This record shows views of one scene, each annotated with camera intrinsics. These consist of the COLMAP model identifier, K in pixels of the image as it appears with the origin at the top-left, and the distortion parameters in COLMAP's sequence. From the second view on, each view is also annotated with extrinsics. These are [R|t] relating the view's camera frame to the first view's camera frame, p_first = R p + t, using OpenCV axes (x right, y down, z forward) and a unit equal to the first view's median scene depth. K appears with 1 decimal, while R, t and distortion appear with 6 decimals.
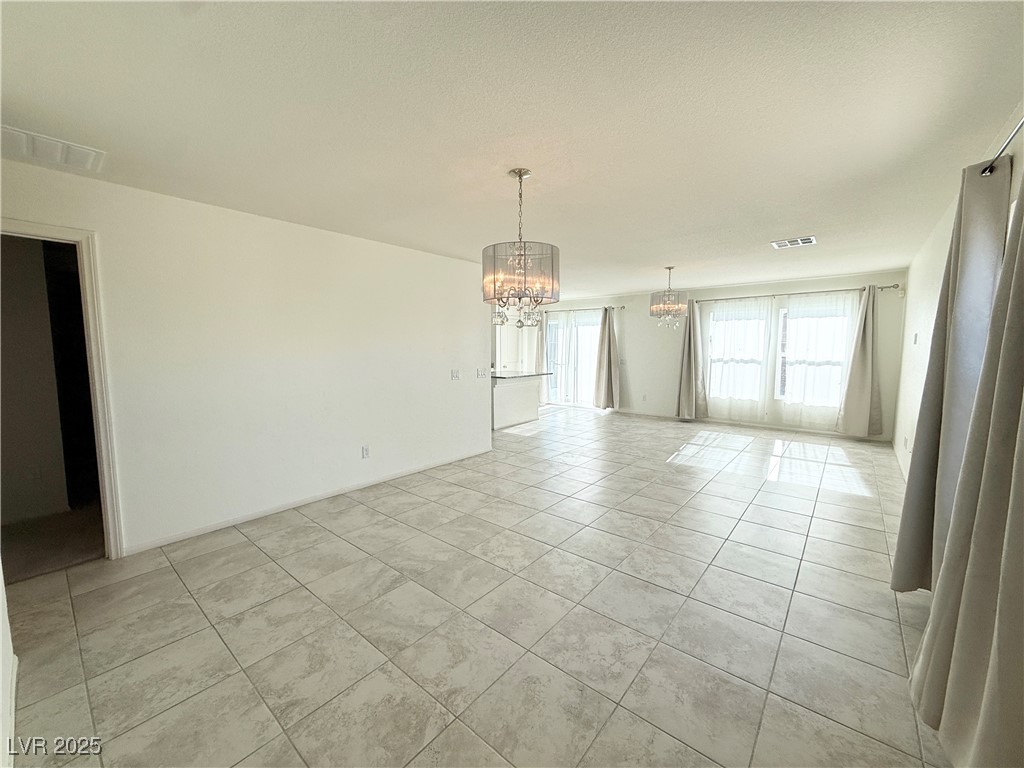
lens RADIAL K [[406.9, 0, 511.3], [0, 406.9, 383.4], [0, 0, 1]] dist [-0.001405, -0.000204]
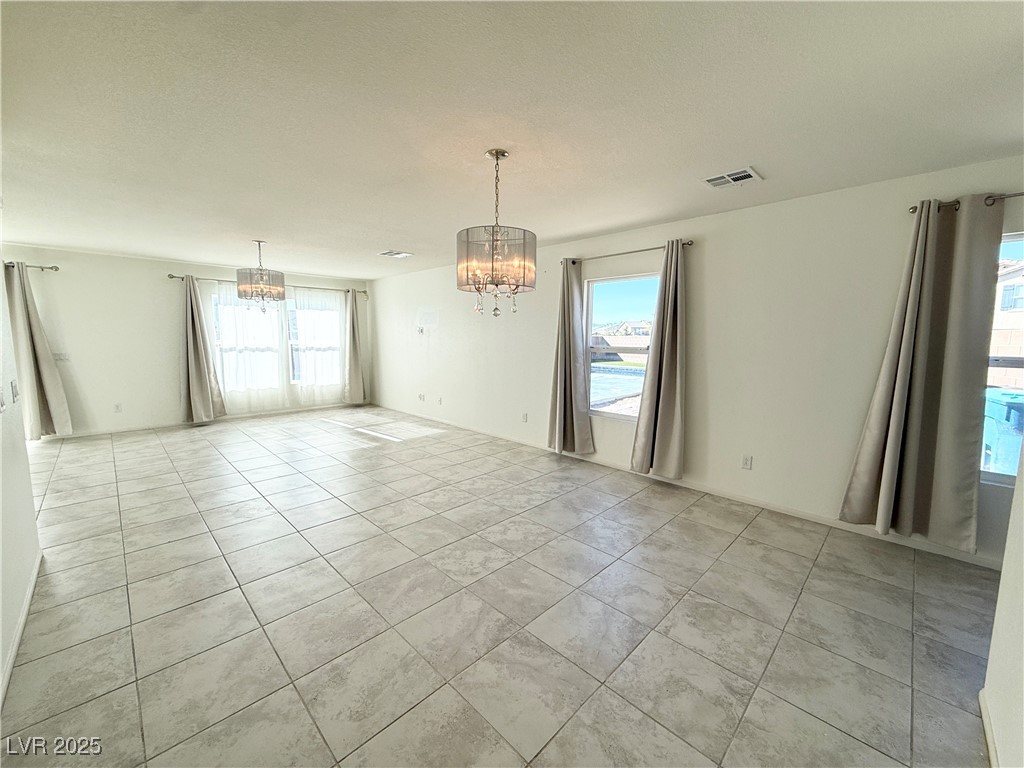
lens RADIAL K [[406.9, 0, 511.3], [0, 406.9, 383.4], [0, 0, 1]] dist [-0.001405, -0.000204]
pose [[0.086059, -0.111276, 0.990056, -0.645371], [0.081055, 0.991231, 0.104362, -0.050995], [-0.992987, 0.071268, 0.094323, 0.598680]]
